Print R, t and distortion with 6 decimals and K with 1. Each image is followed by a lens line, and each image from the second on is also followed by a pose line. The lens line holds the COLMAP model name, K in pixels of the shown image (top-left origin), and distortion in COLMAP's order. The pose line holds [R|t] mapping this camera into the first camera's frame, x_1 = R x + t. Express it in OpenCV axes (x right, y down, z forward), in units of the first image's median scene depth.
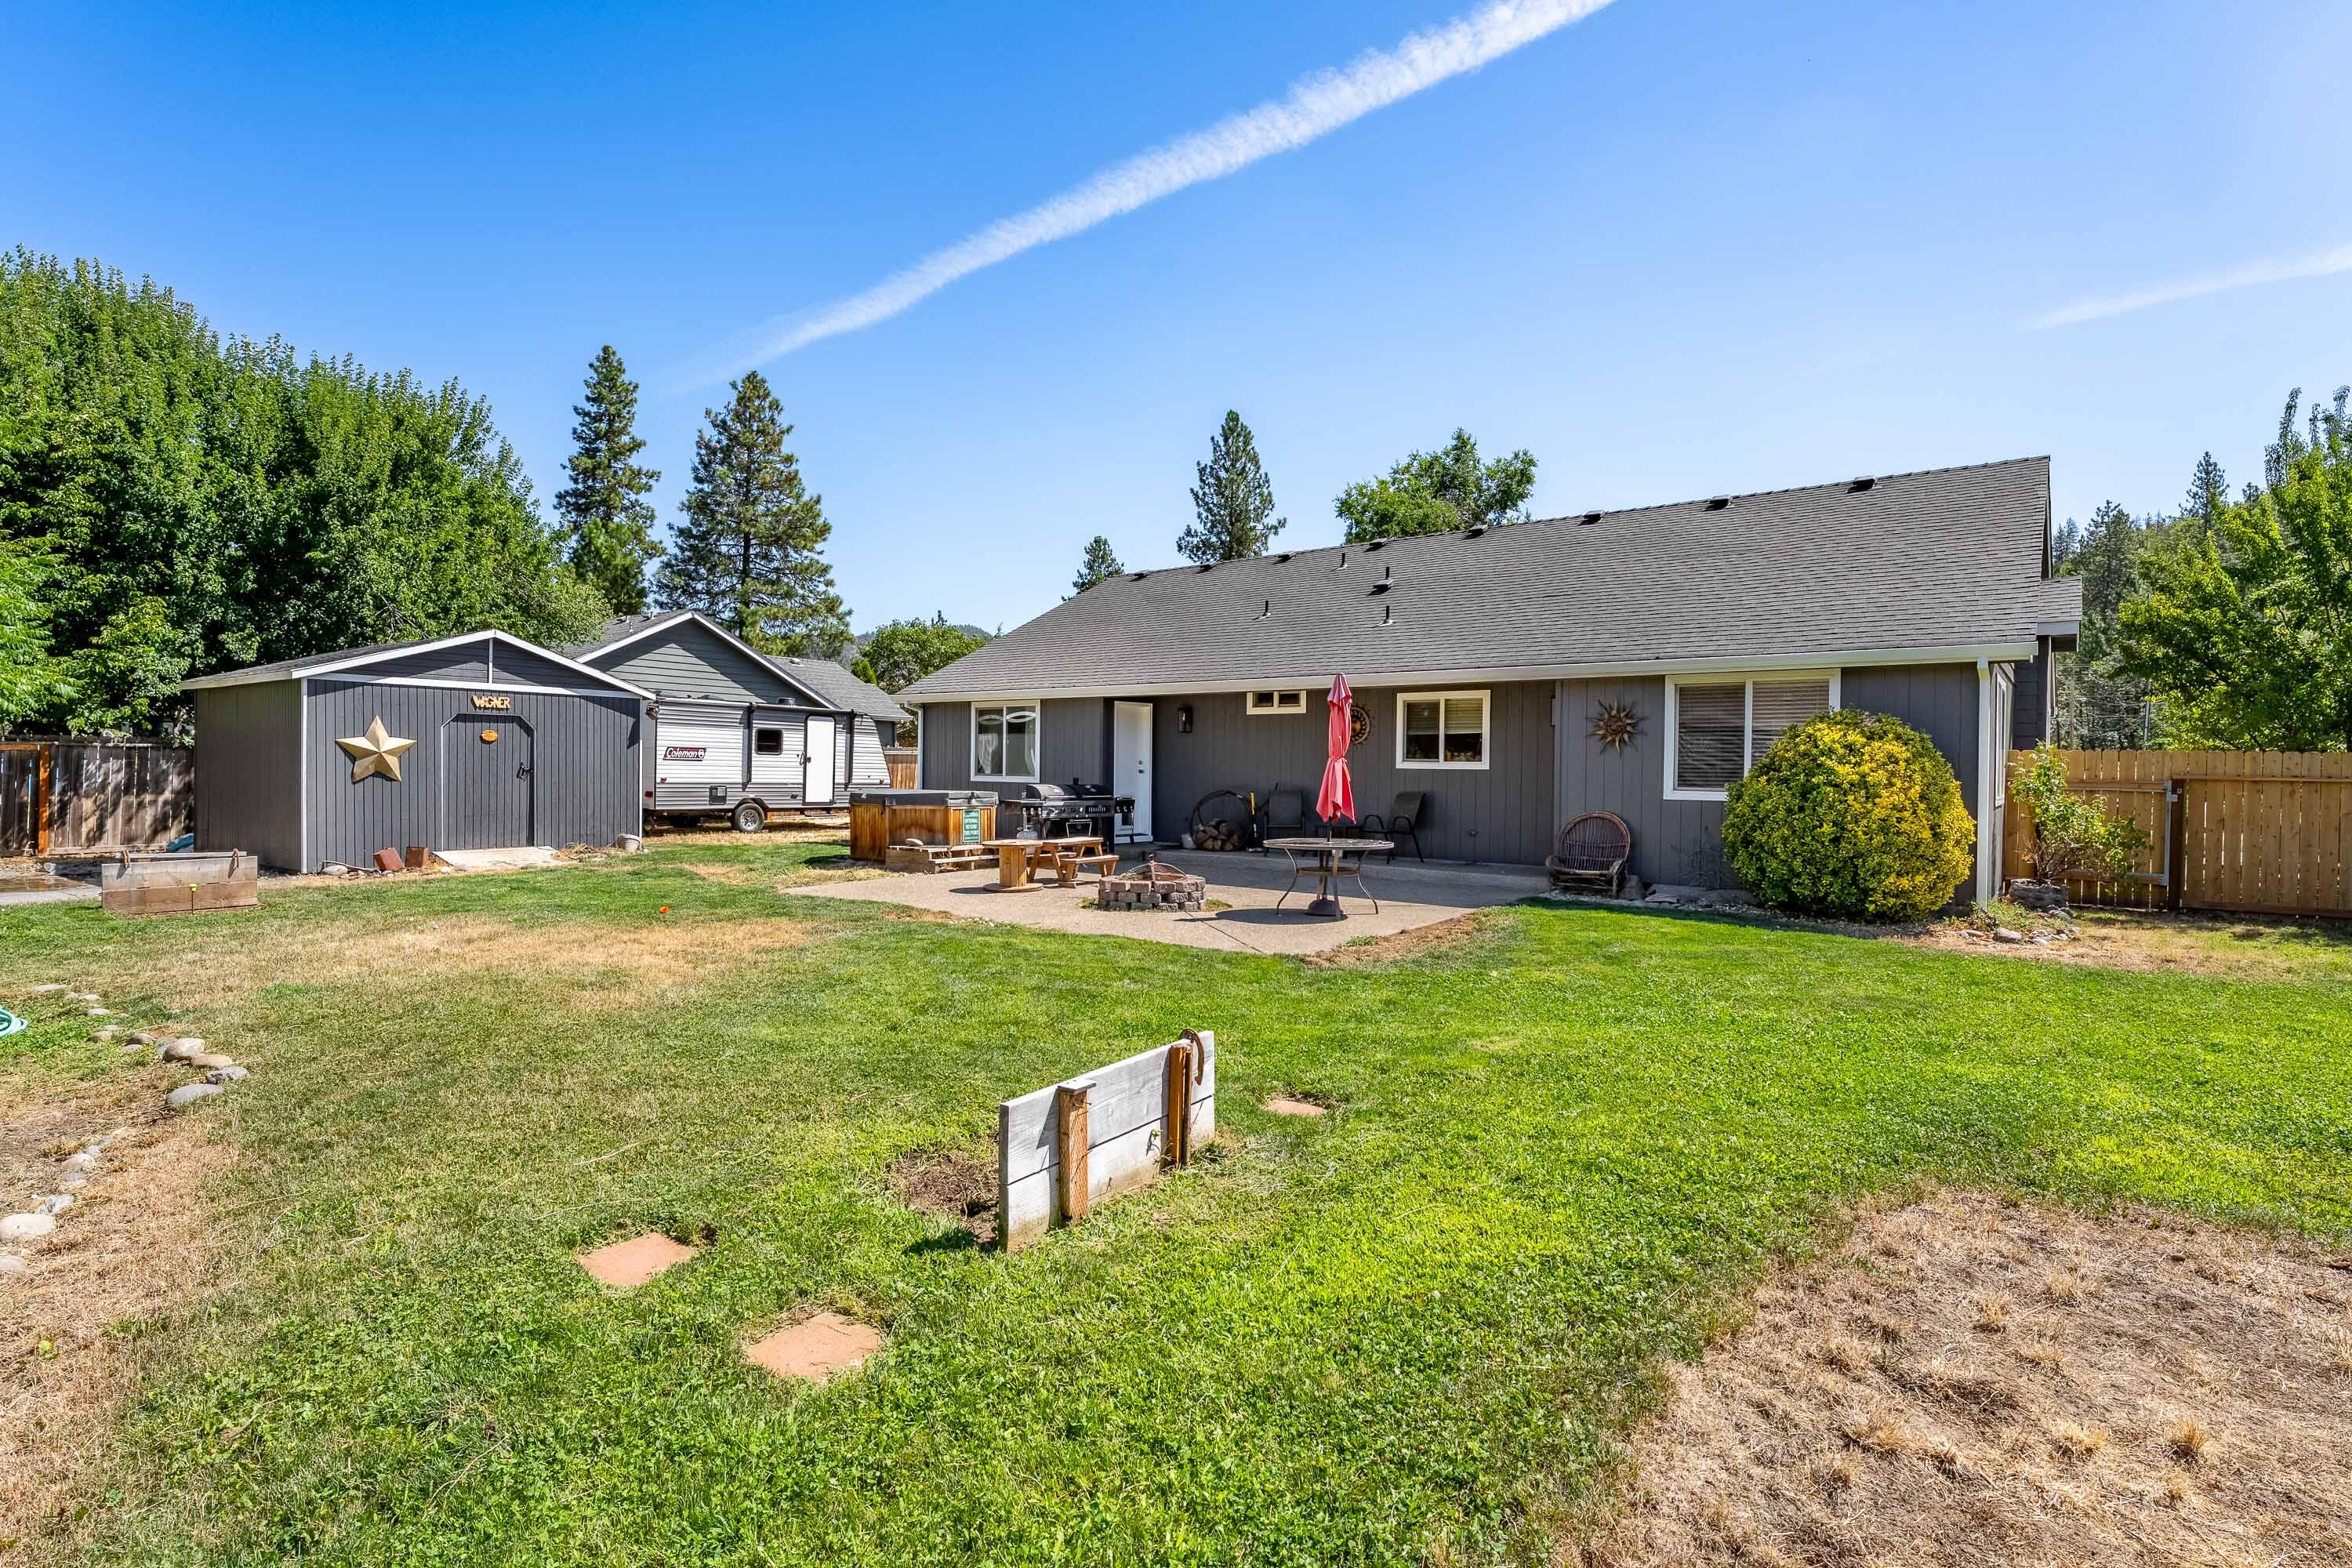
lens RADIAL K [[1110.1, 0, 1184.7], [0, 1110.1, 780.2], [0, 0, 1]] dist [0.002002, -0.001327]
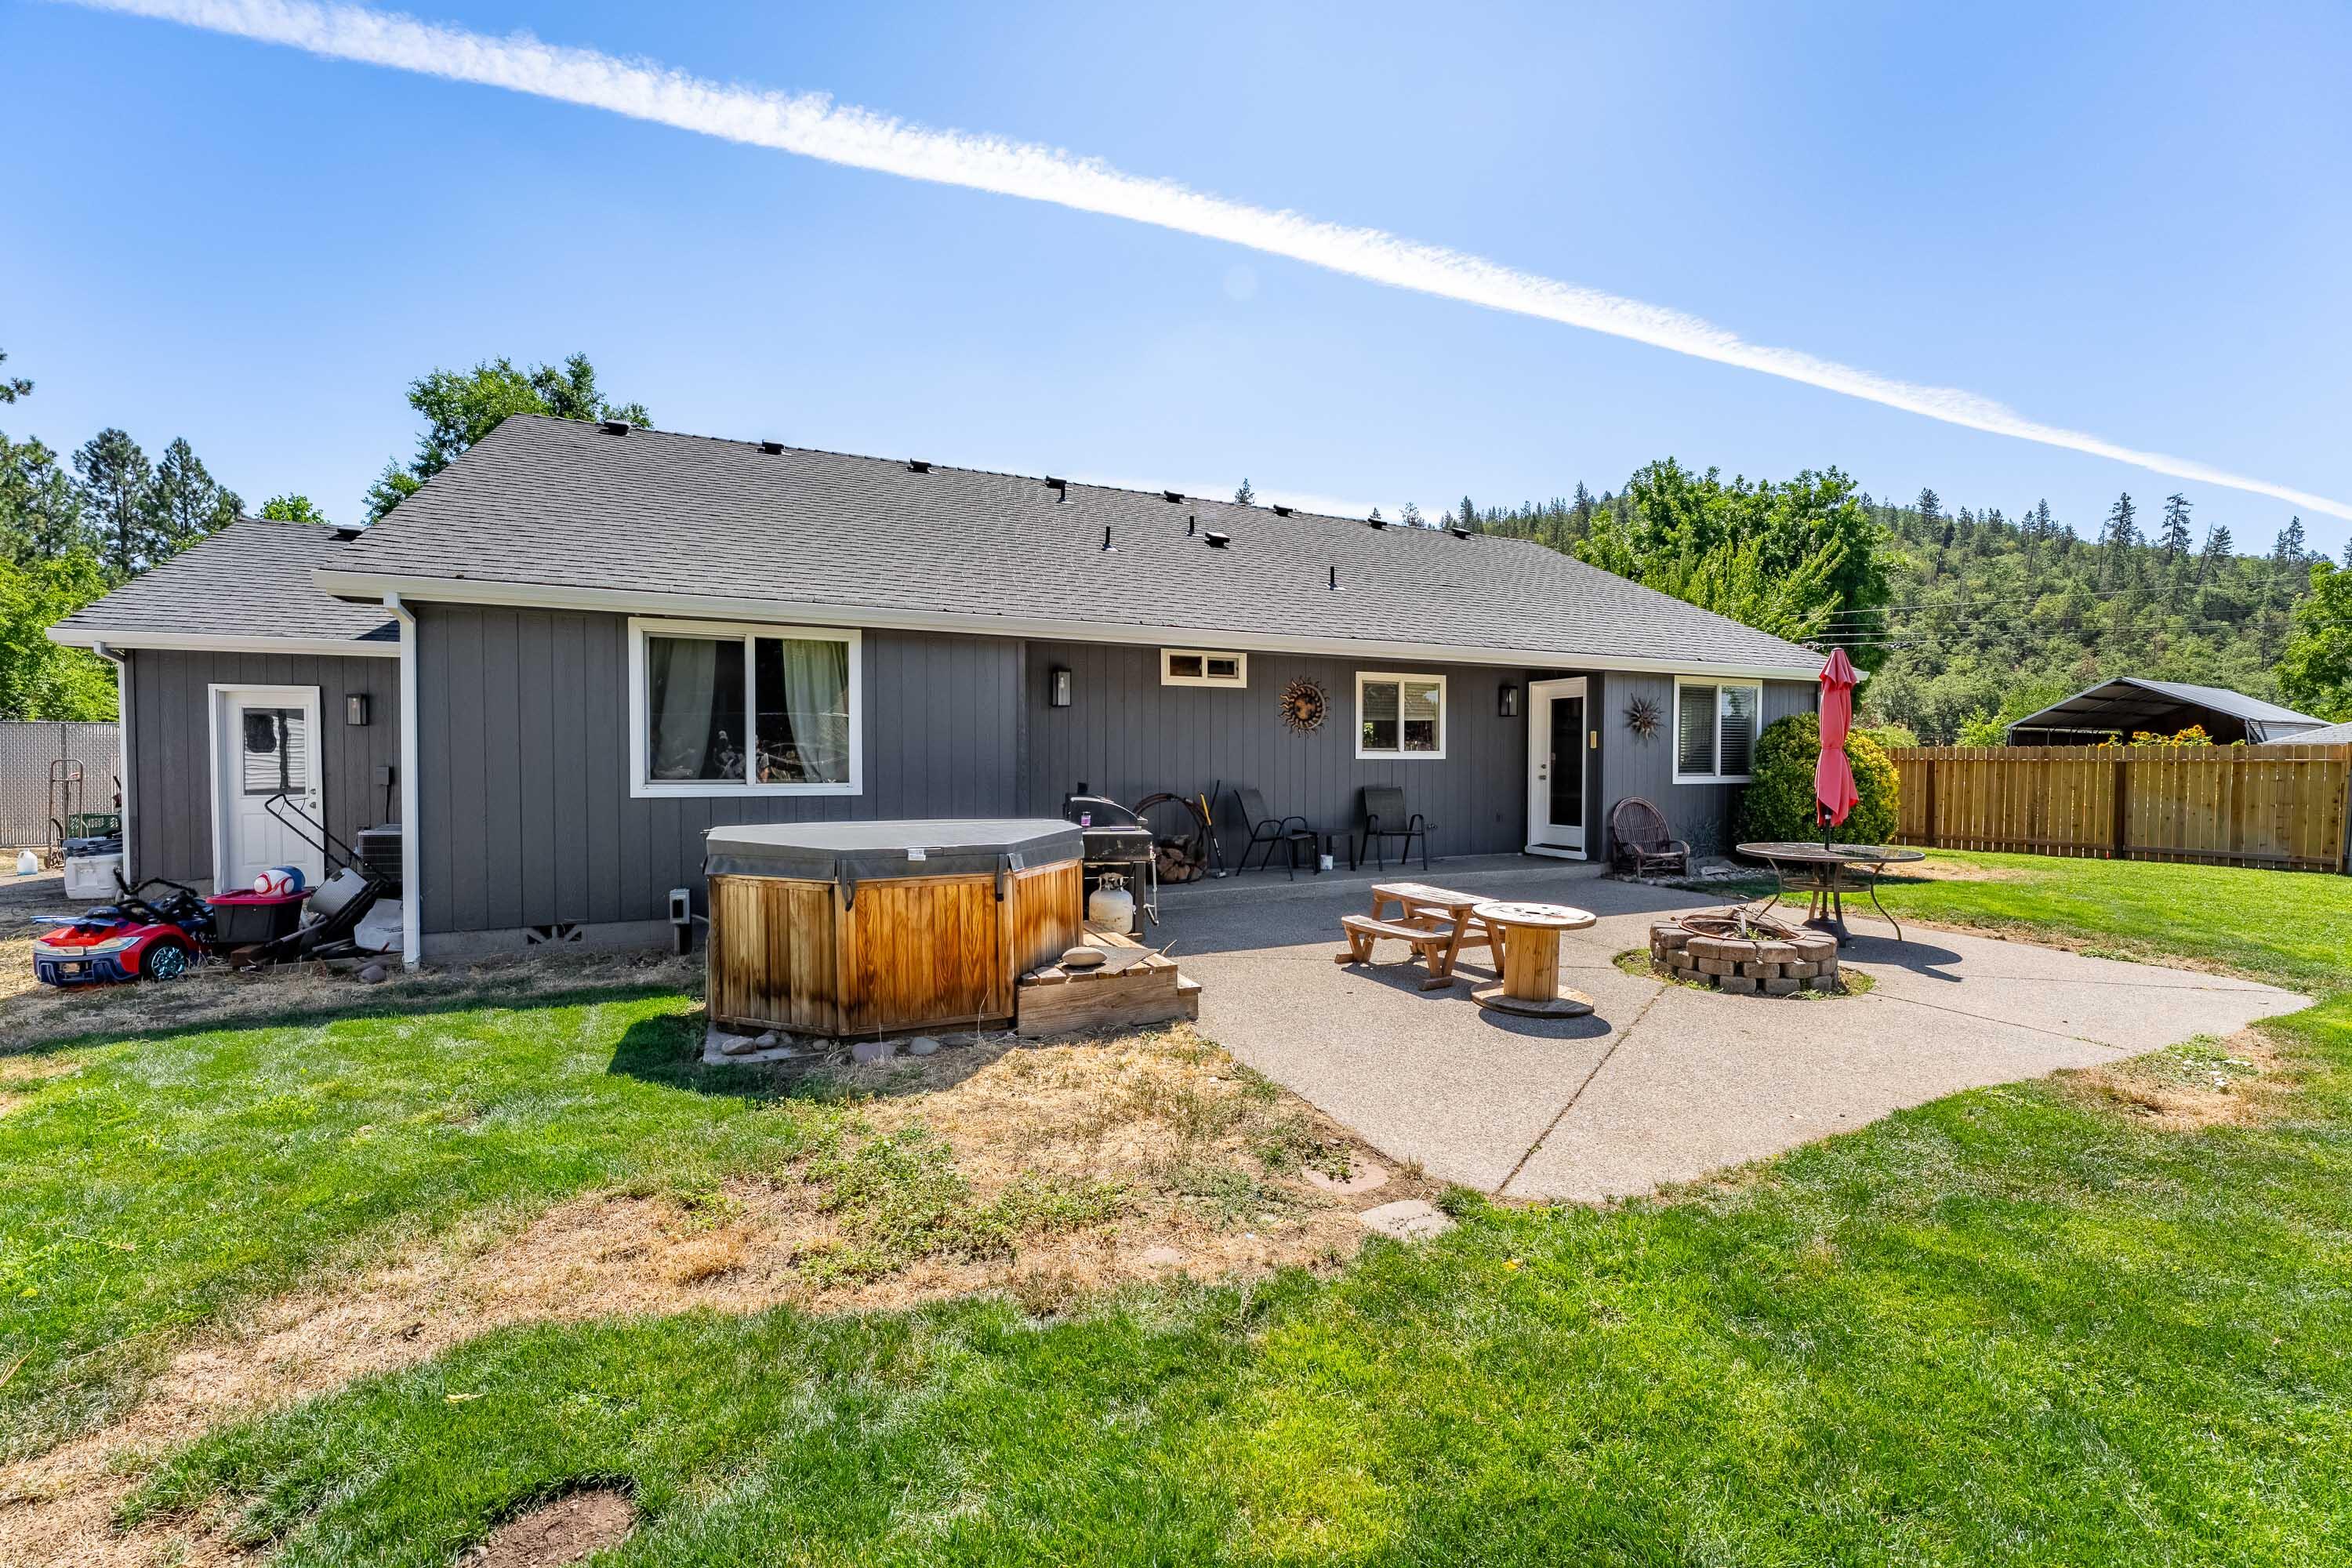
lens RADIAL K [[950.2, 0, 1173.6], [0, 950.2, 787.1], [0, 0, 1]] dist [-0.001006, -0.000098]
pose [[0.477727, -0.034917, 0.877814, -0.456429], [0.014613, 0.999387, 0.031800, -0.012639], [-0.878387, -0.002364, 0.477945, 0.675359]]
